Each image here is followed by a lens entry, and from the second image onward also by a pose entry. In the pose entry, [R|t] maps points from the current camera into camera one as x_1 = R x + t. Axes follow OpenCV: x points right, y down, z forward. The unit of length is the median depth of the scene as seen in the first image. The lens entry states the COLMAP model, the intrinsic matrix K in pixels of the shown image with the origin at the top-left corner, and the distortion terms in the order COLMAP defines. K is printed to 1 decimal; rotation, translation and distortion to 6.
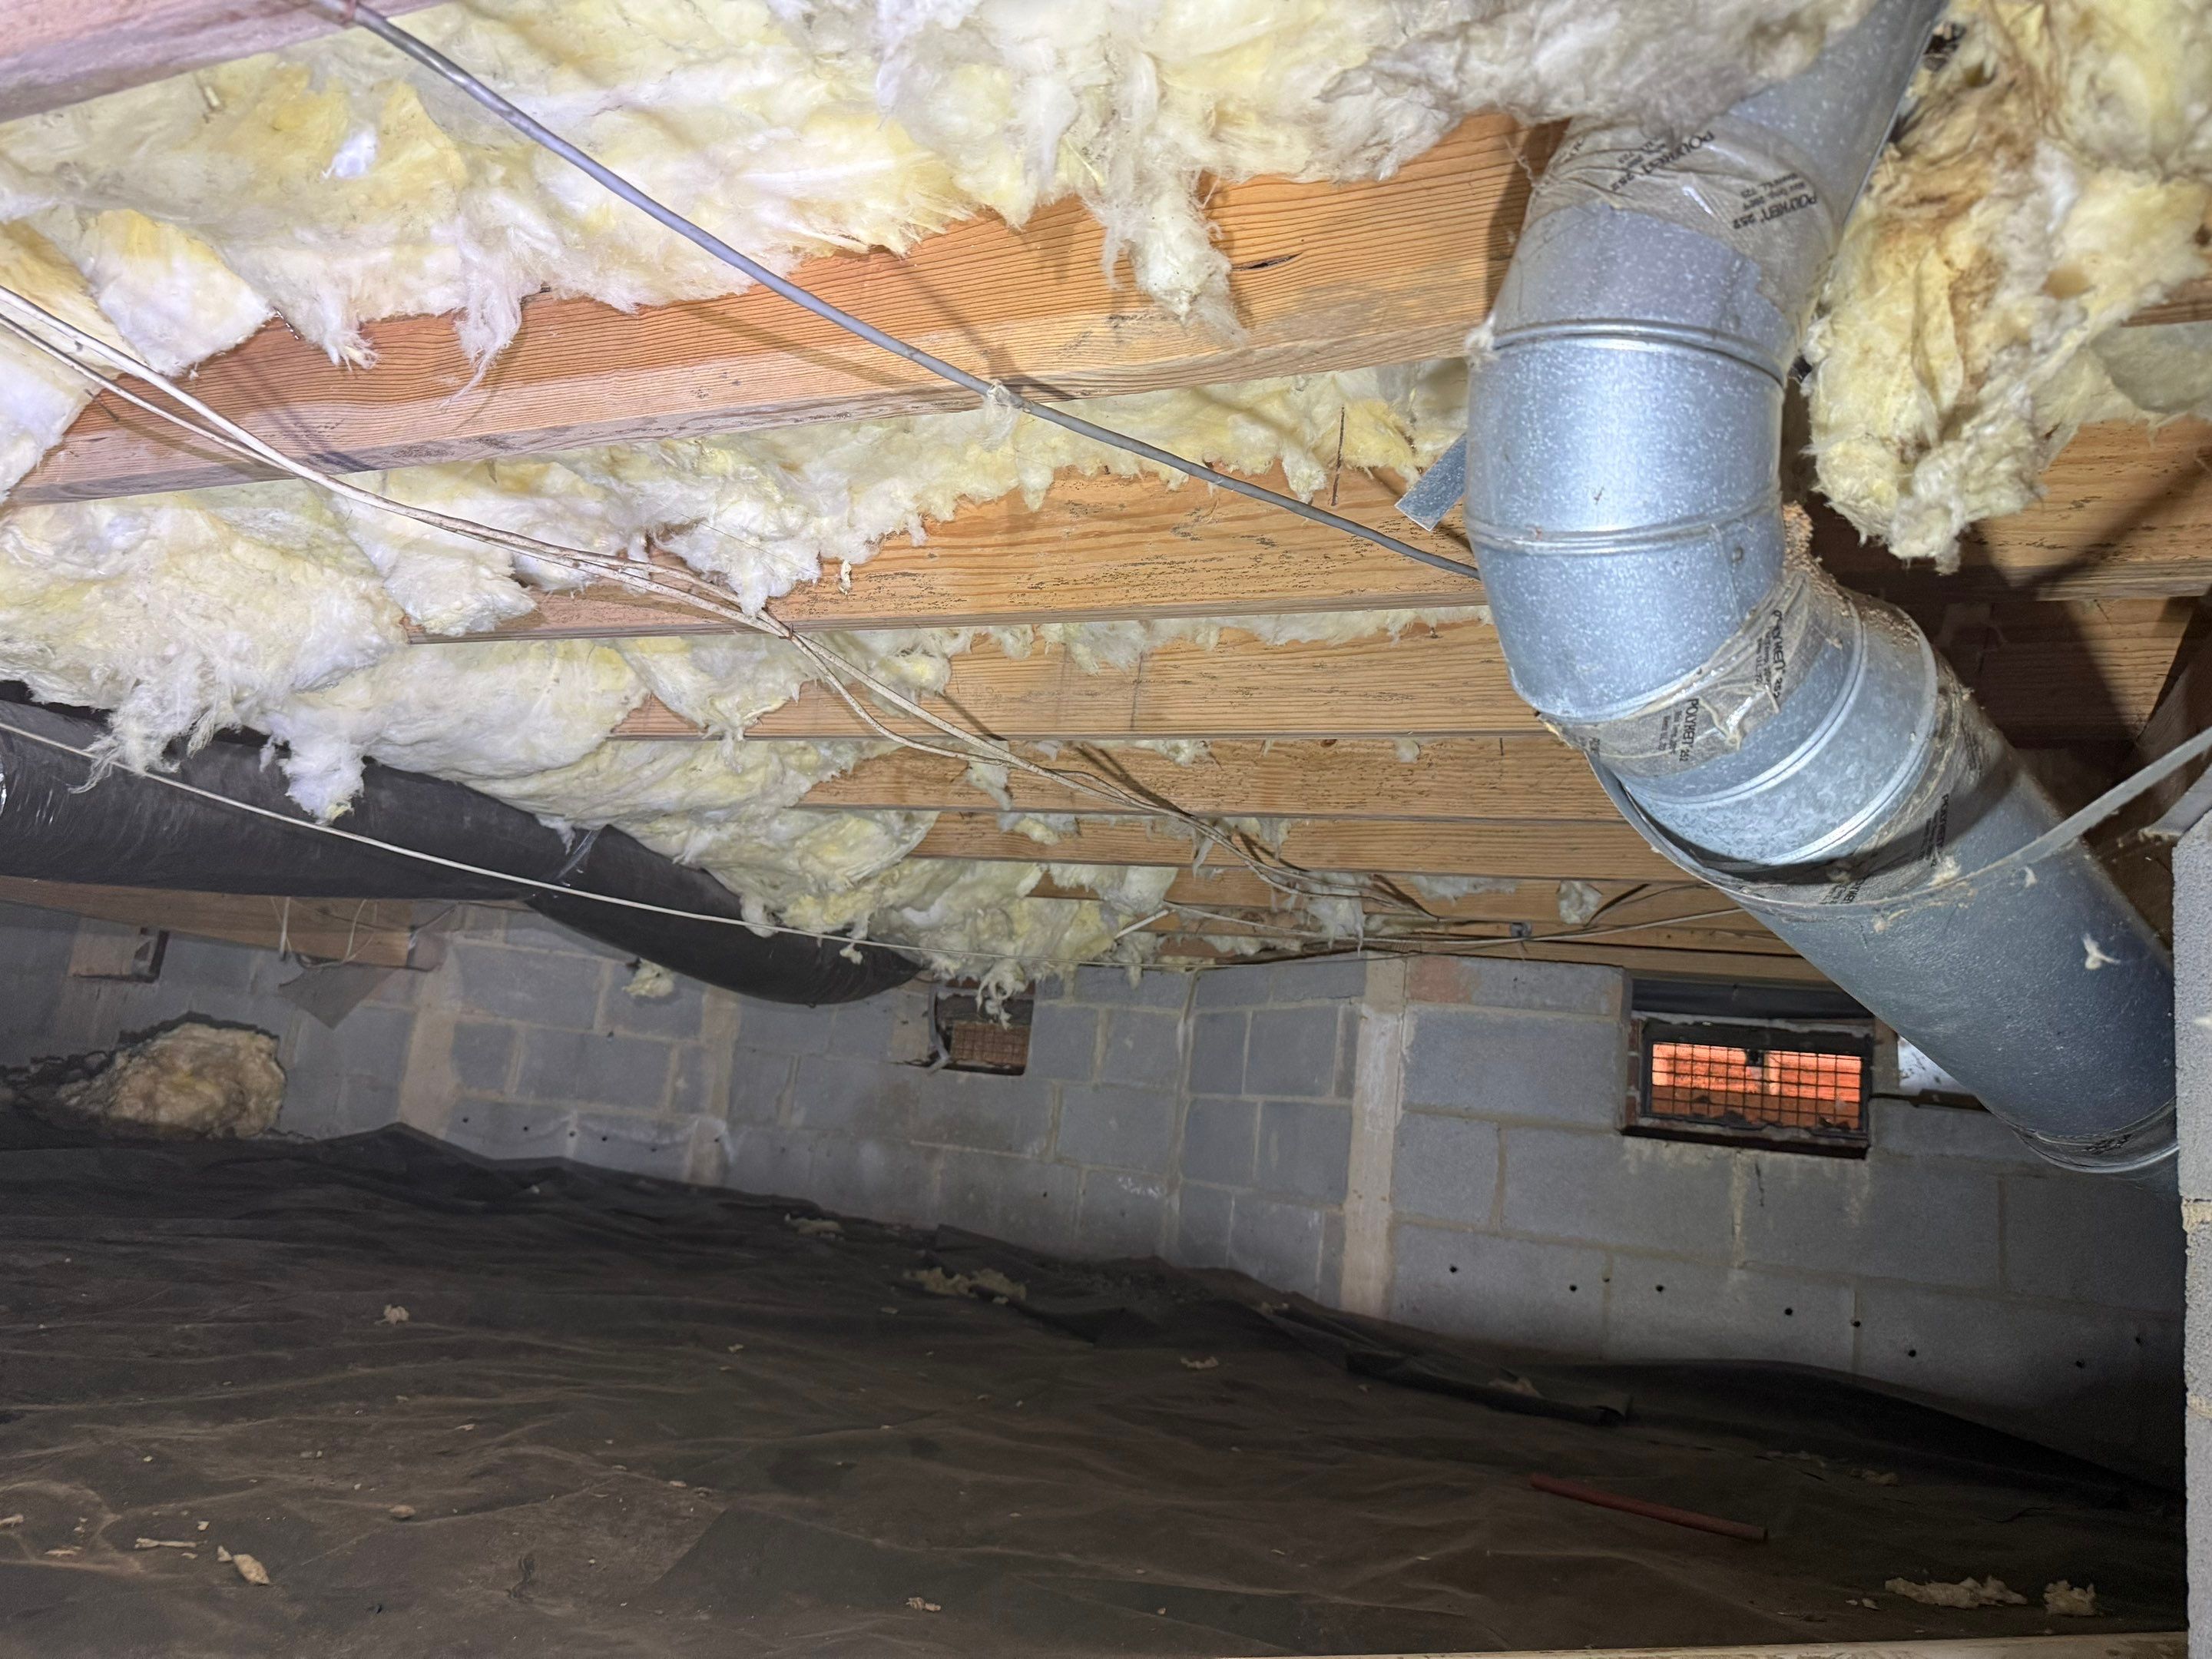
lens RADIAL K [[1414.7, 0, 1092.3], [0, 1414.7, 837.7], [0, 0, 1]] dist [0.000033, -0.057037]
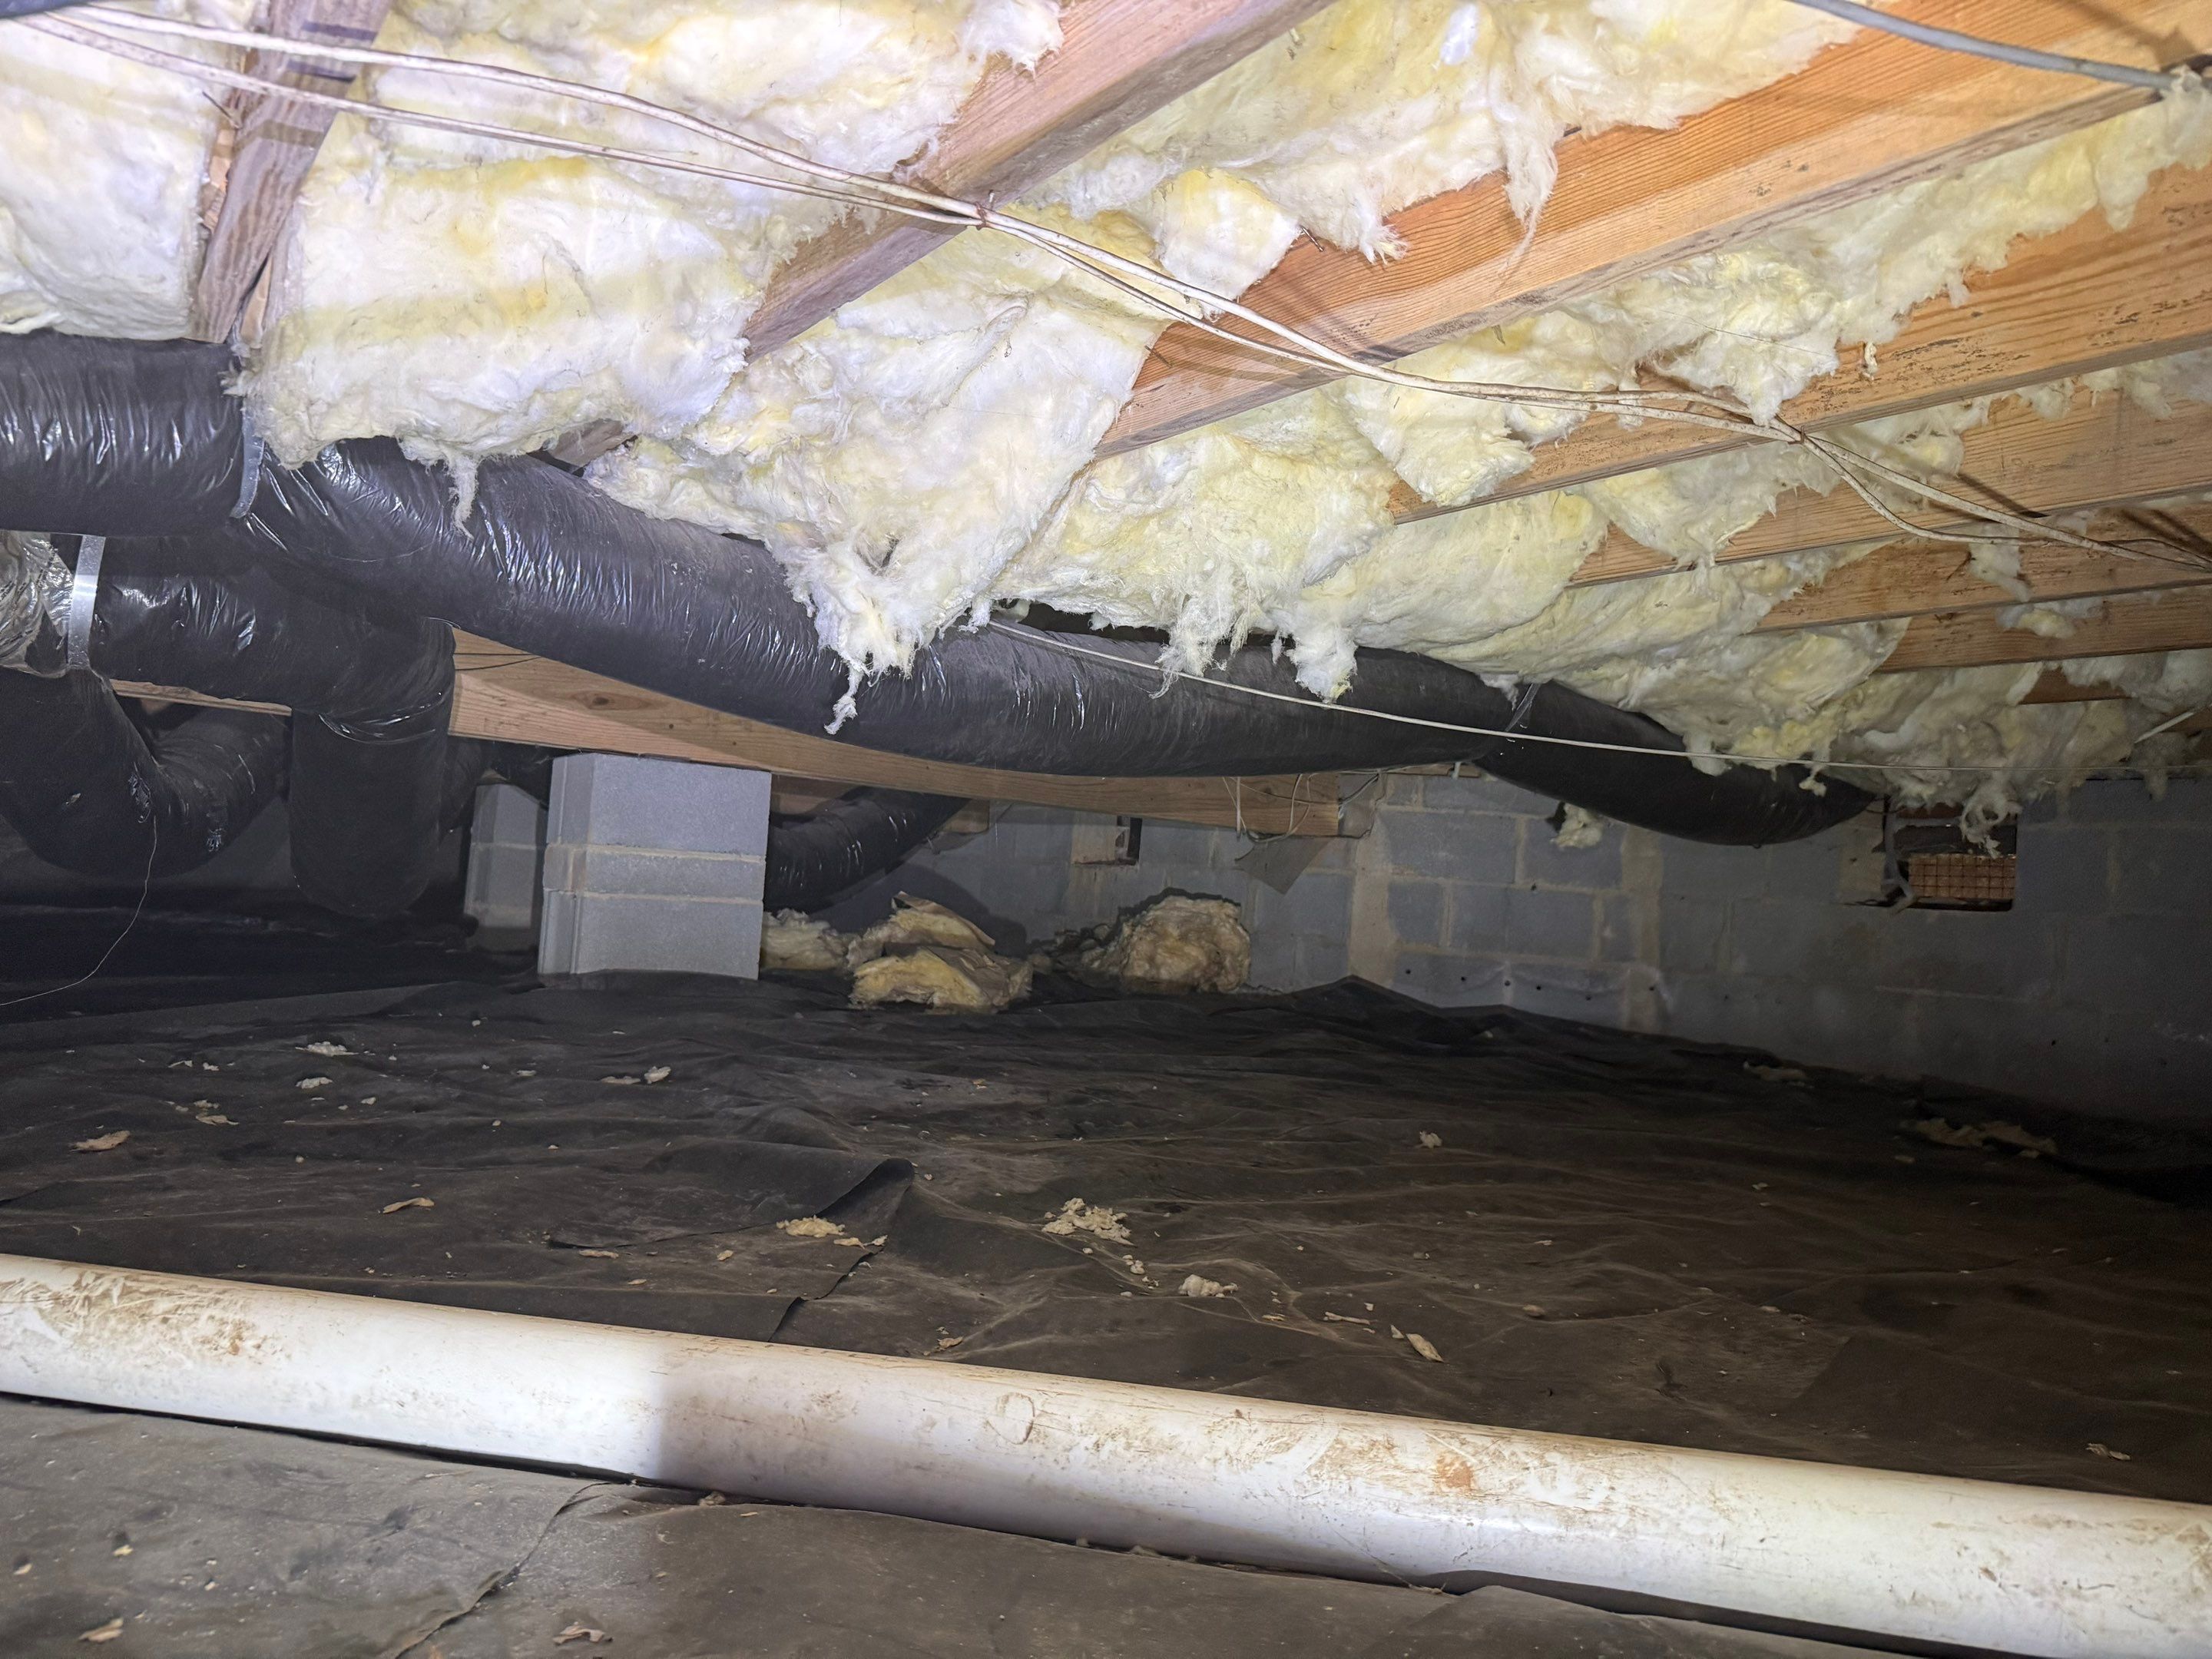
lens RADIAL K [[1414.7, 0, 1092.3], [0, 1414.7, 837.7], [0, 0, 1]] dist [0.000033, -0.057037]
pose [[0.839627, -0.066181, -0.539116, -0.101882], [0.118410, 0.990979, 0.062762, 0.002957], [0.530099, -0.116534, 0.839890, -0.044776]]
